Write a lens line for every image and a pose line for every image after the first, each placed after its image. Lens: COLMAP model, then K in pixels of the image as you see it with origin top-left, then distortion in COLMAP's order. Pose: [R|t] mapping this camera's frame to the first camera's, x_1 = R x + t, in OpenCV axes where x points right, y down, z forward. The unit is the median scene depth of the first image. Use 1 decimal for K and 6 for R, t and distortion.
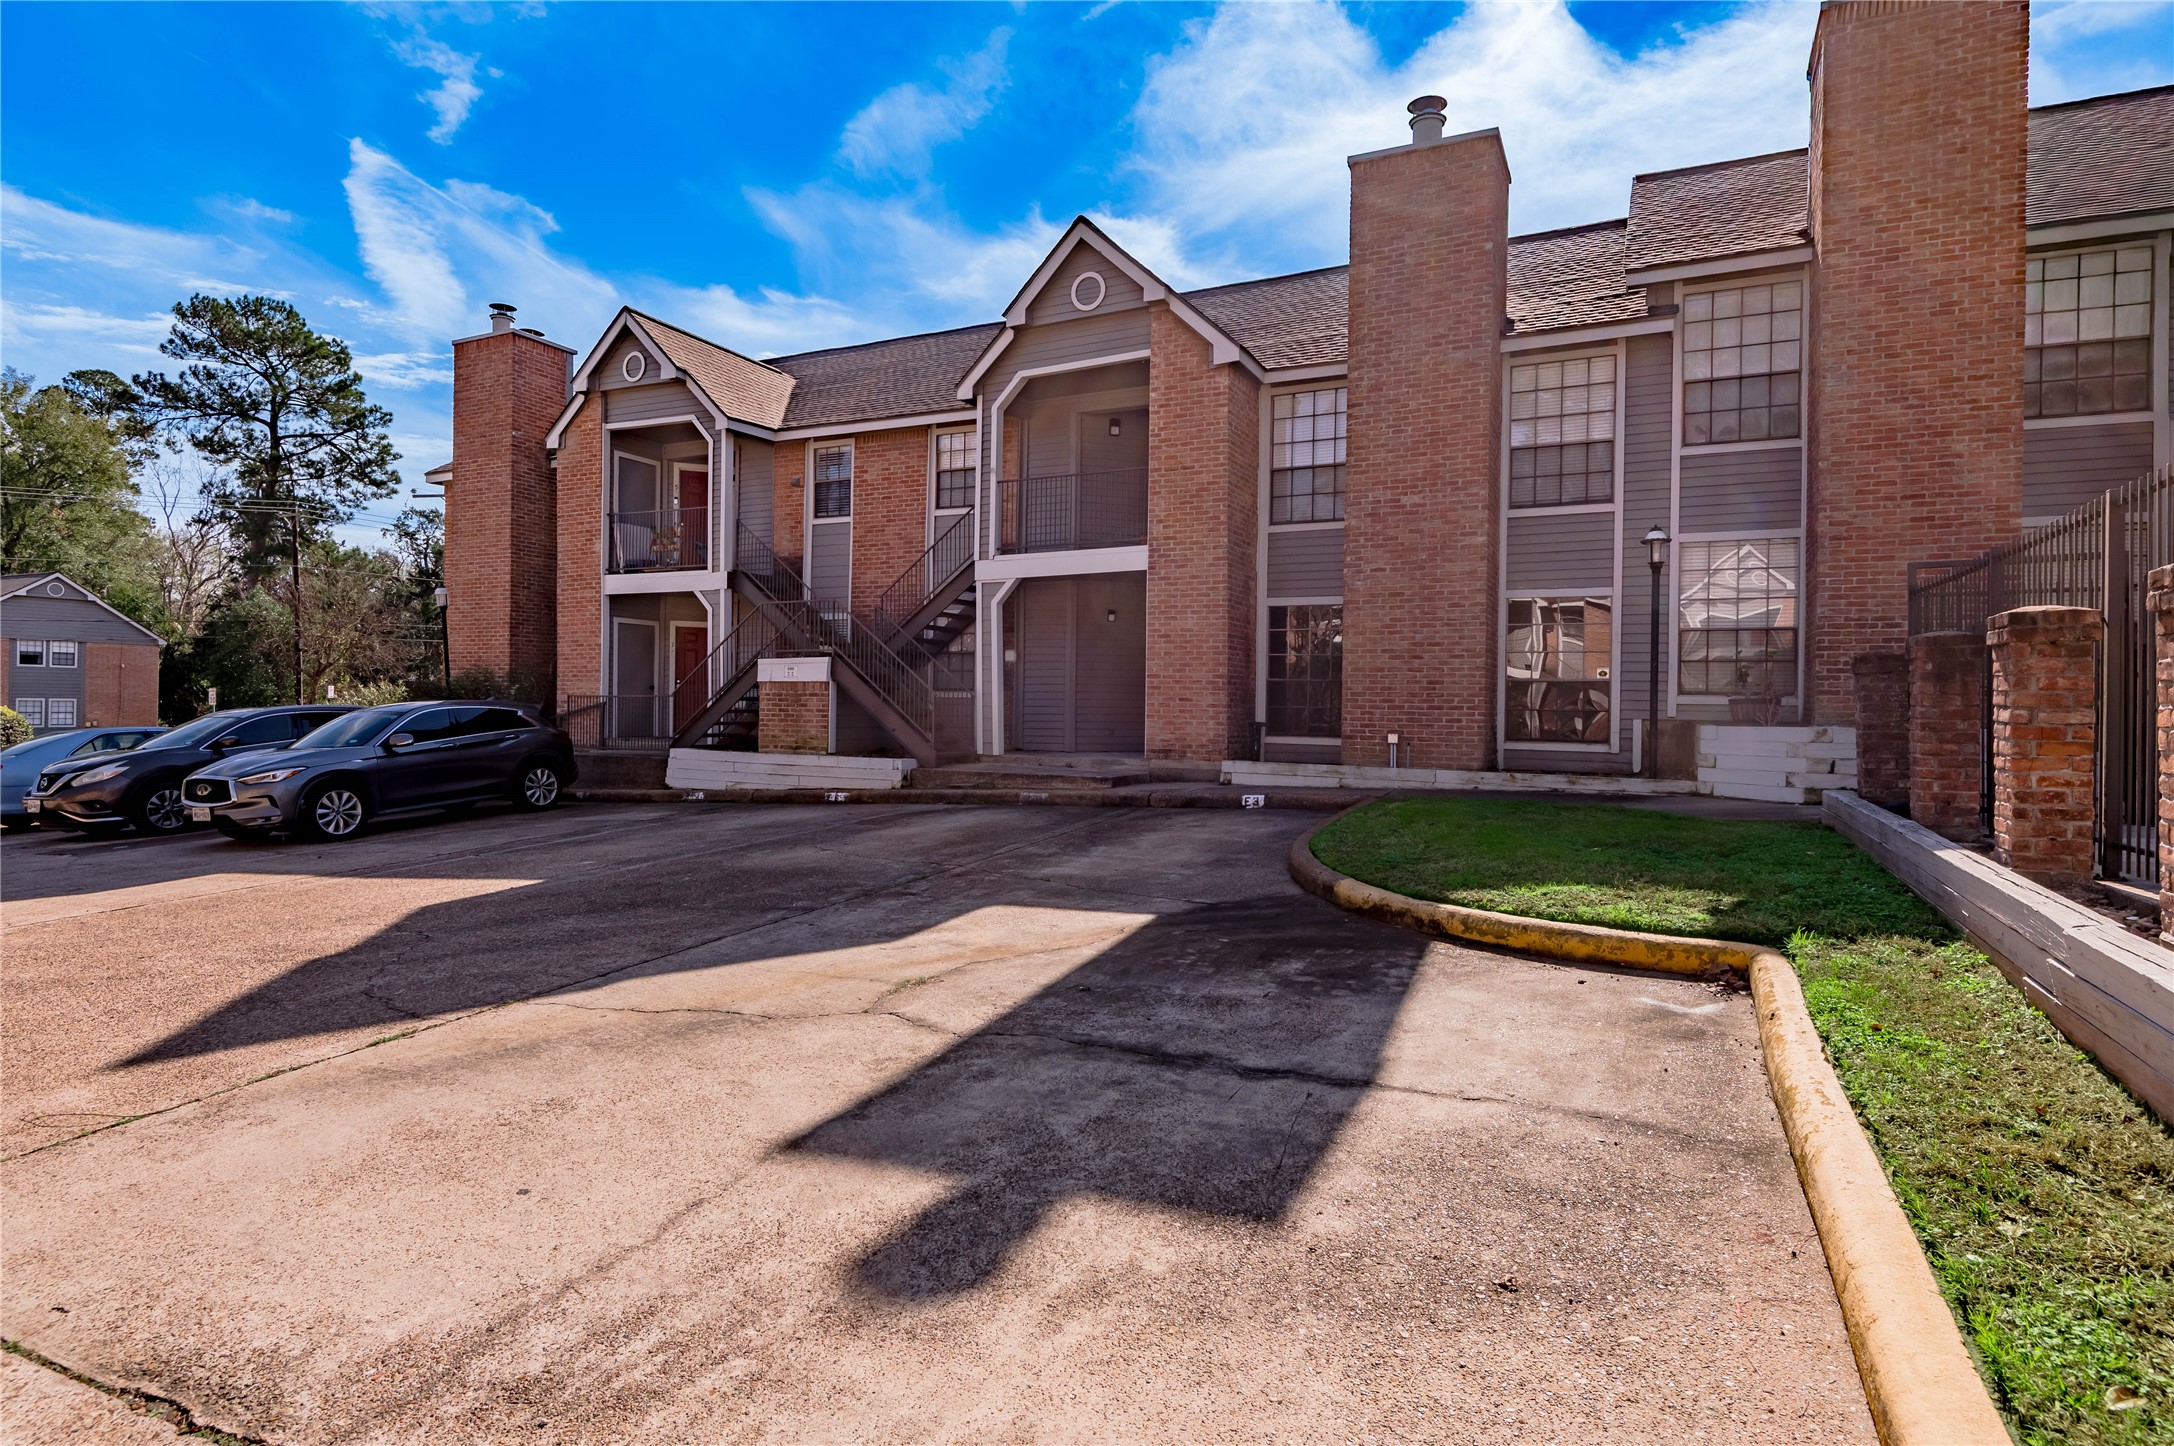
lens RADIAL K [[1141.0, 0, 1096.7], [0, 1141.0, 706.8], [0, 0, 1]] dist [0.021700, -0.002642]
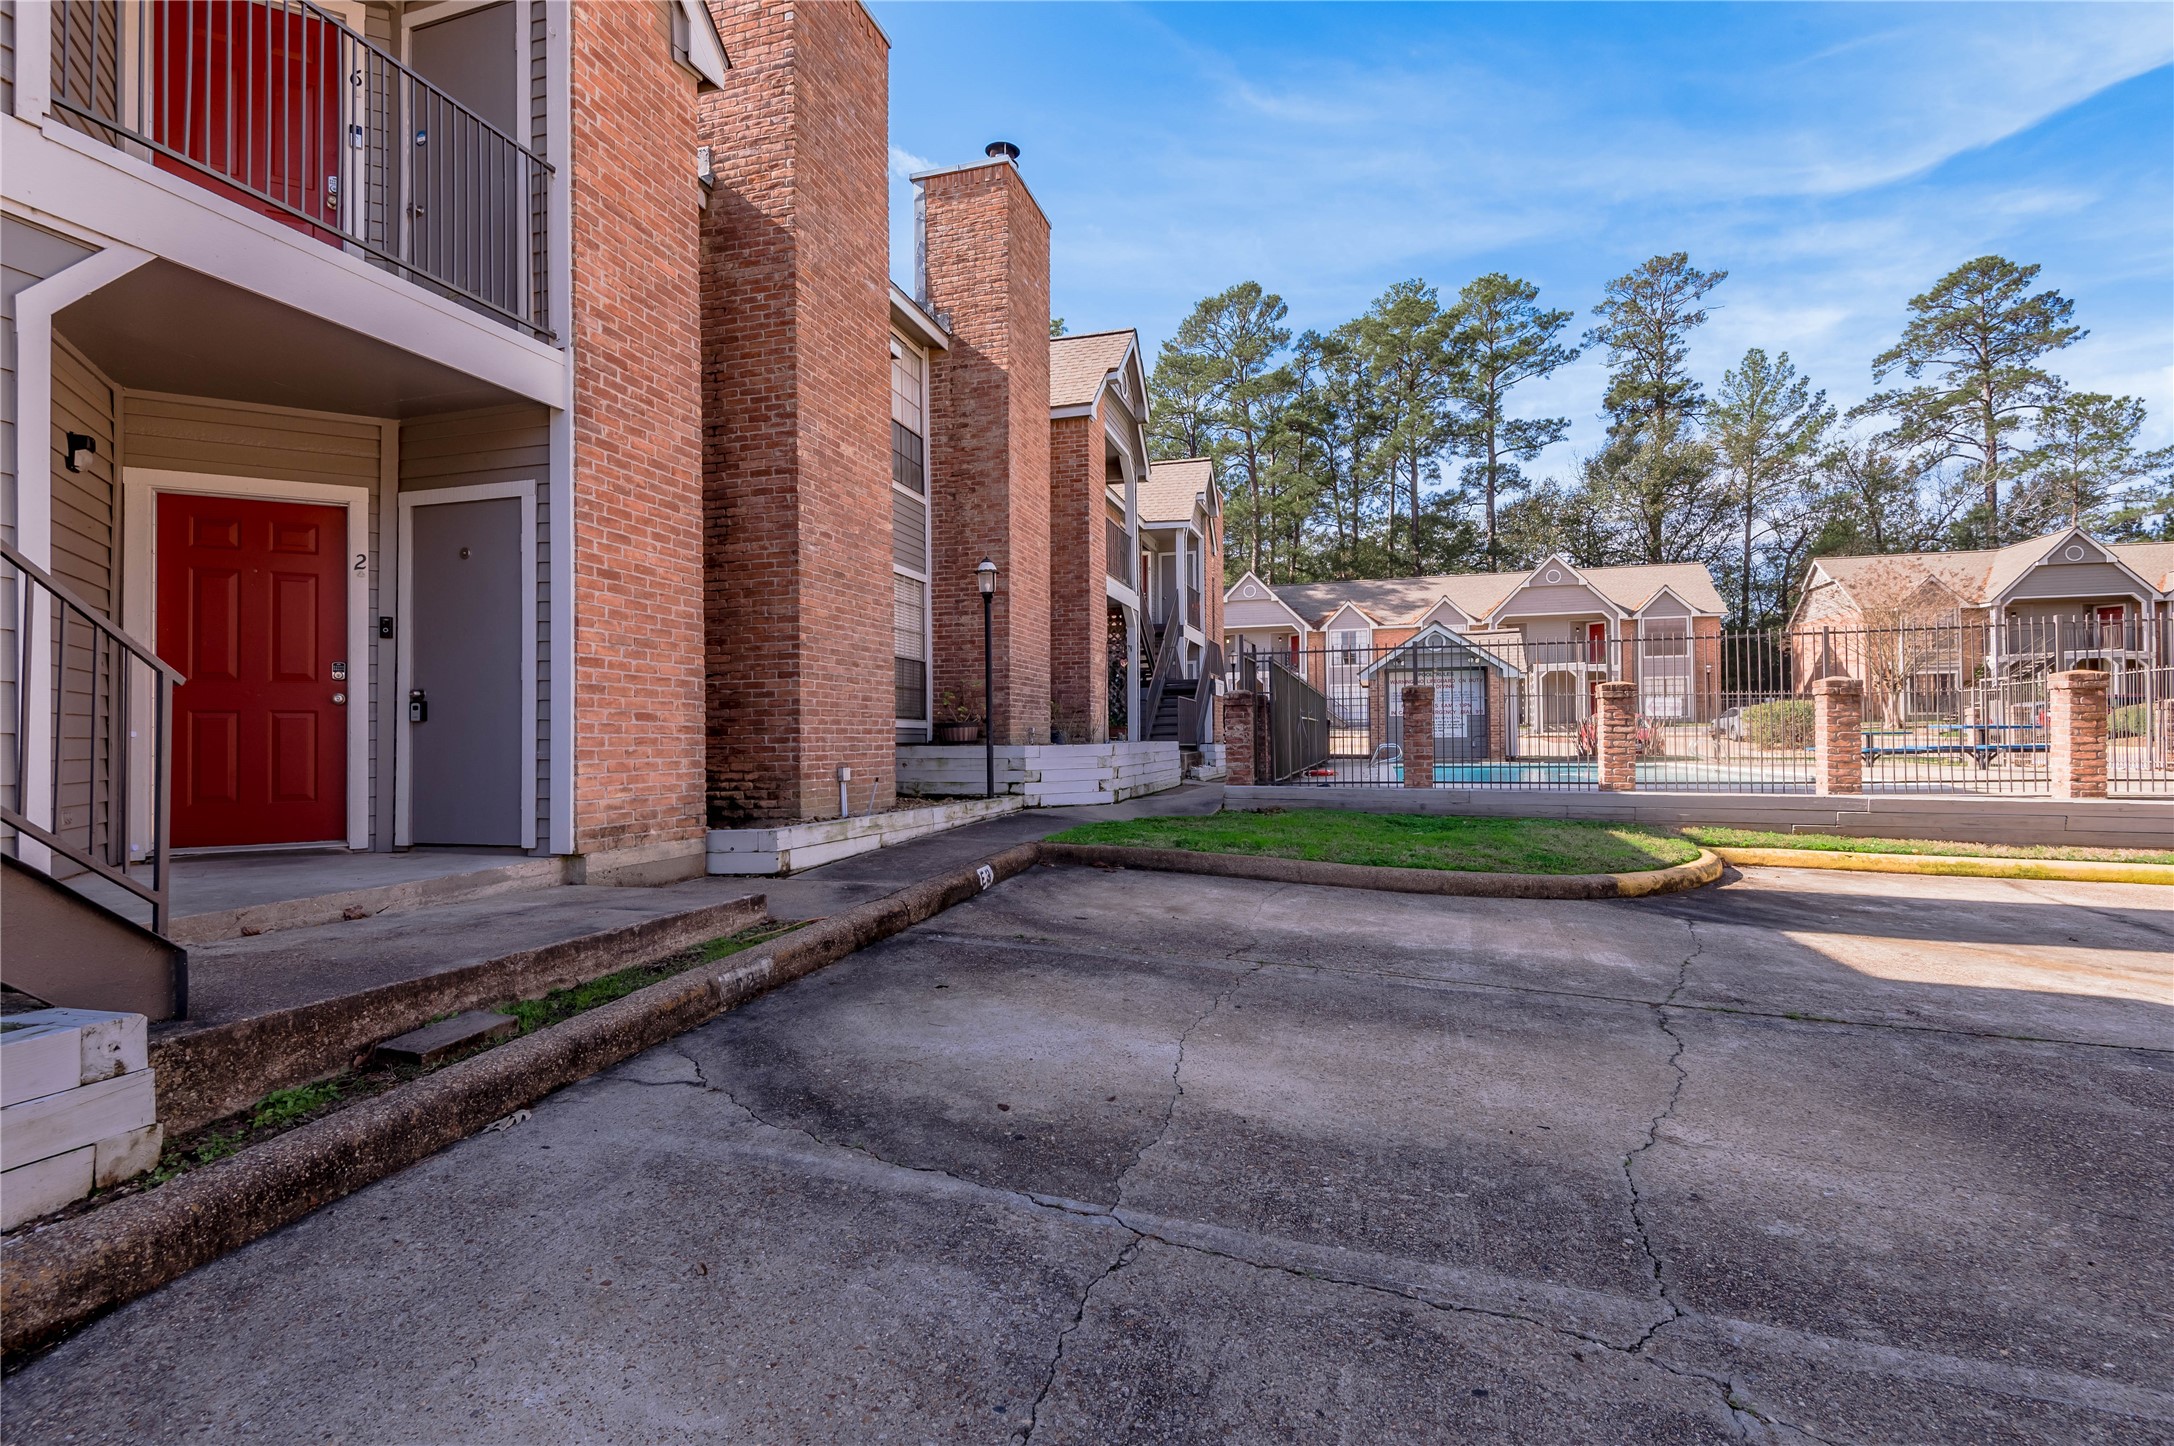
lens RADIAL K [[1007.8, 0, 1076.4], [0, 1007.8, 739.4], [0, 0, 1]] dist [0.018854, -0.014288]
pose [[-0.149847, -0.011409, 0.988643, -0.359703], [0.005501, 0.999908, 0.012373, -0.001146], [-0.988694, 0.007293, -0.149770, 0.867234]]
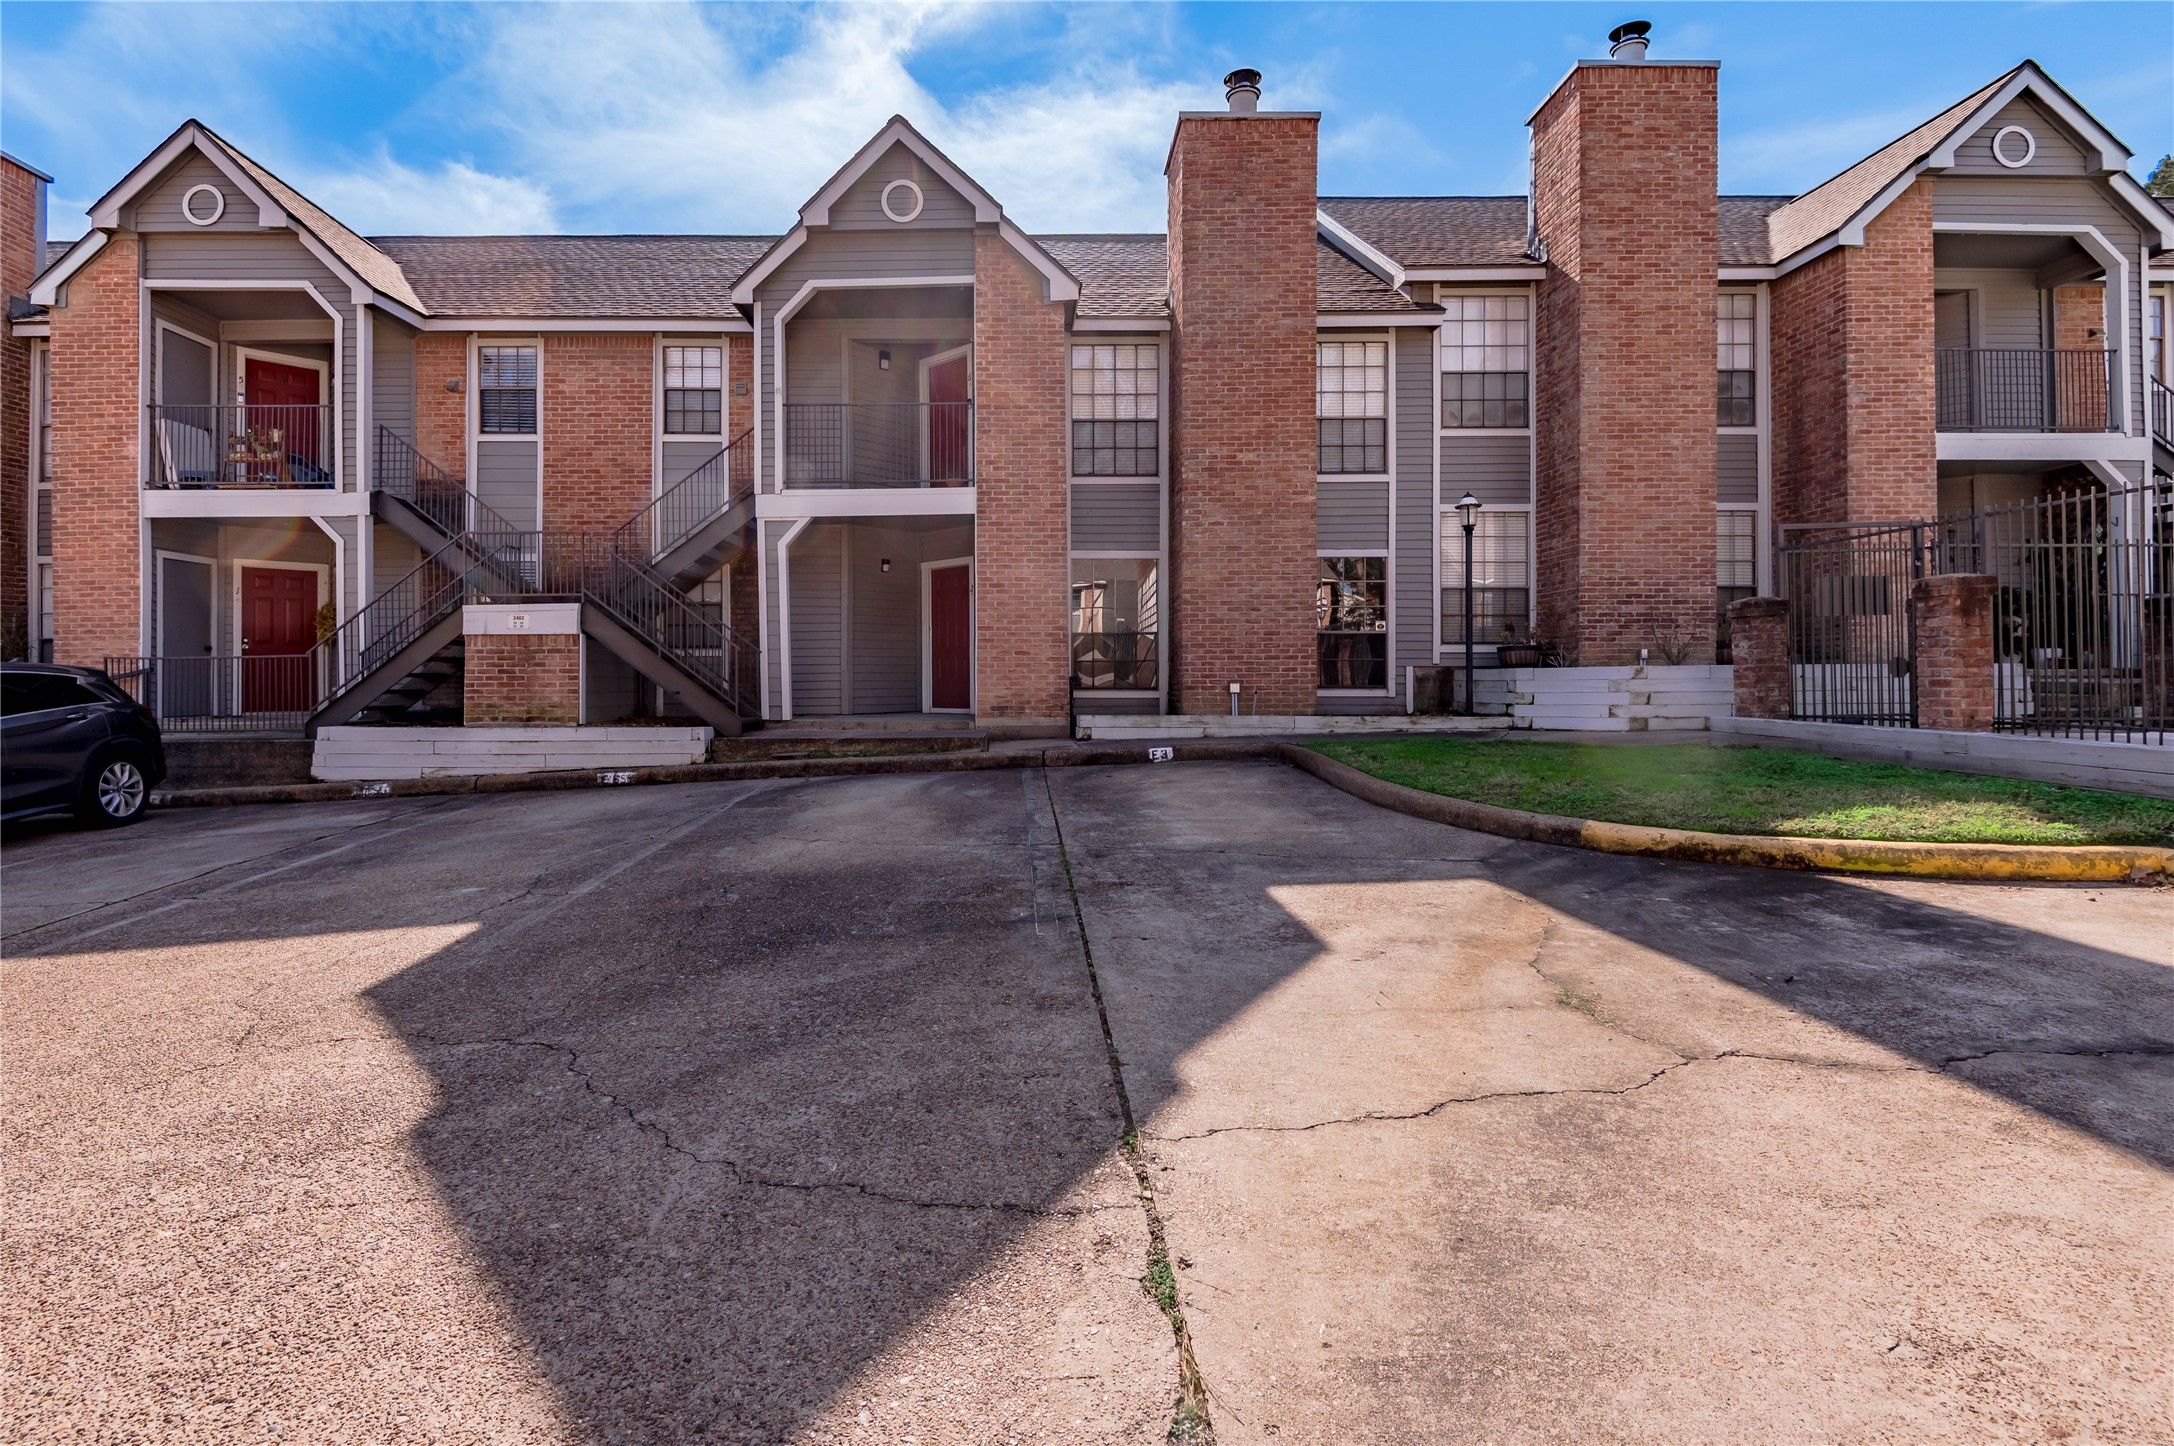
lens RADIAL K [[1051.6, 0, 1034.9], [0, 1051.6, 678.0], [0, 0, 1]] dist [0.015840, -0.010854]
pose [[0.896764, -0.016817, 0.442190, -0.291634], [0.016288, 0.999855, 0.004993, 0.010258], [-0.442209, 0.002725, 0.896908, 0.211831]]
